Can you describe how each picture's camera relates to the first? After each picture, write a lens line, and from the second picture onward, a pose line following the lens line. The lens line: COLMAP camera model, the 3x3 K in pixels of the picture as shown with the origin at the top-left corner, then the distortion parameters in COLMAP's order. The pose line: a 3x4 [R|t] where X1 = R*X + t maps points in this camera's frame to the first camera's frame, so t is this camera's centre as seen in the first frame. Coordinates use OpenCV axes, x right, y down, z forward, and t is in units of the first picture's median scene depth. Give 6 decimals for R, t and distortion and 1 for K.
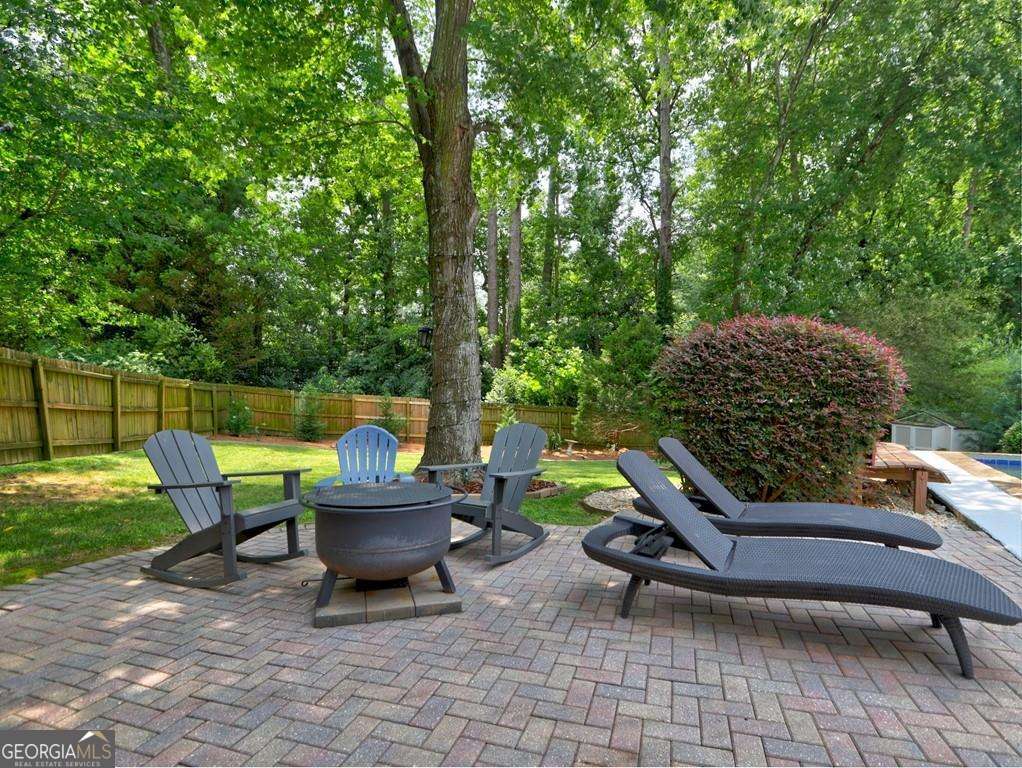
lens RADIAL K [[529.3, 0, 511.1], [0, 529.3, 383.6], [0, 0, 1]] dist [-0.029376, 0.005100]
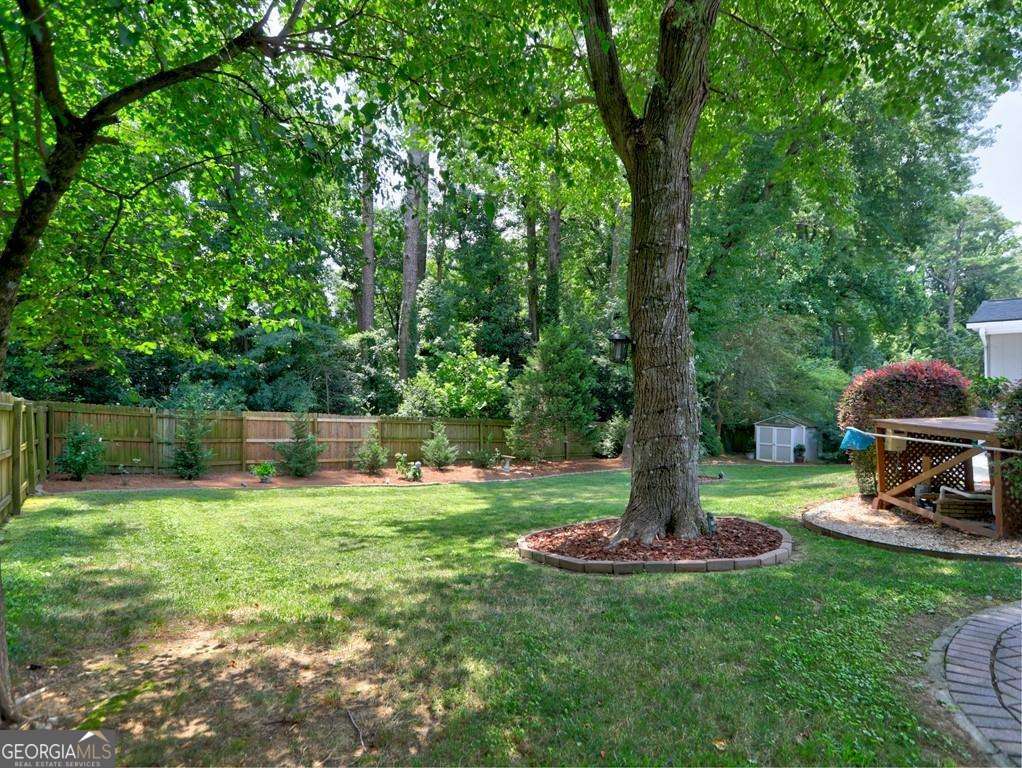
lens RADIAL K [[529.3, 0, 510.0], [0, 529.3, 389.0], [0, 0, 1]] dist [-0.029376, 0.005100]
pose [[0.911329, -0.006583, 0.411625, -0.492563], [0.004829, 0.999974, 0.005302, -0.026904], [-0.411650, -0.002844, 0.911338, 0.287555]]
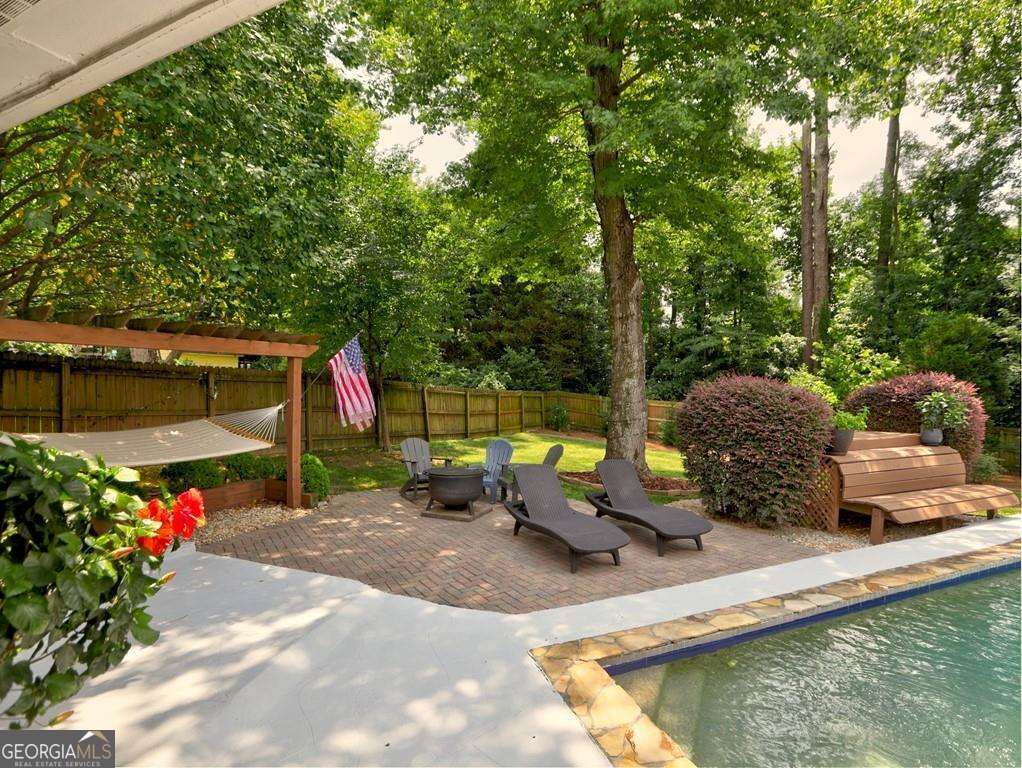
lens RADIAL K [[529.3, 0, 511.7], [0, 529.3, 382.8], [0, 0, 1]] dist [-0.029376, 0.005100]
pose [[0.771276, 0.000063, -0.636501, 0.413545], [0.008657, 0.999906, 0.010589, -0.062074], [0.636442, -0.013677, 0.771203, -0.196534]]
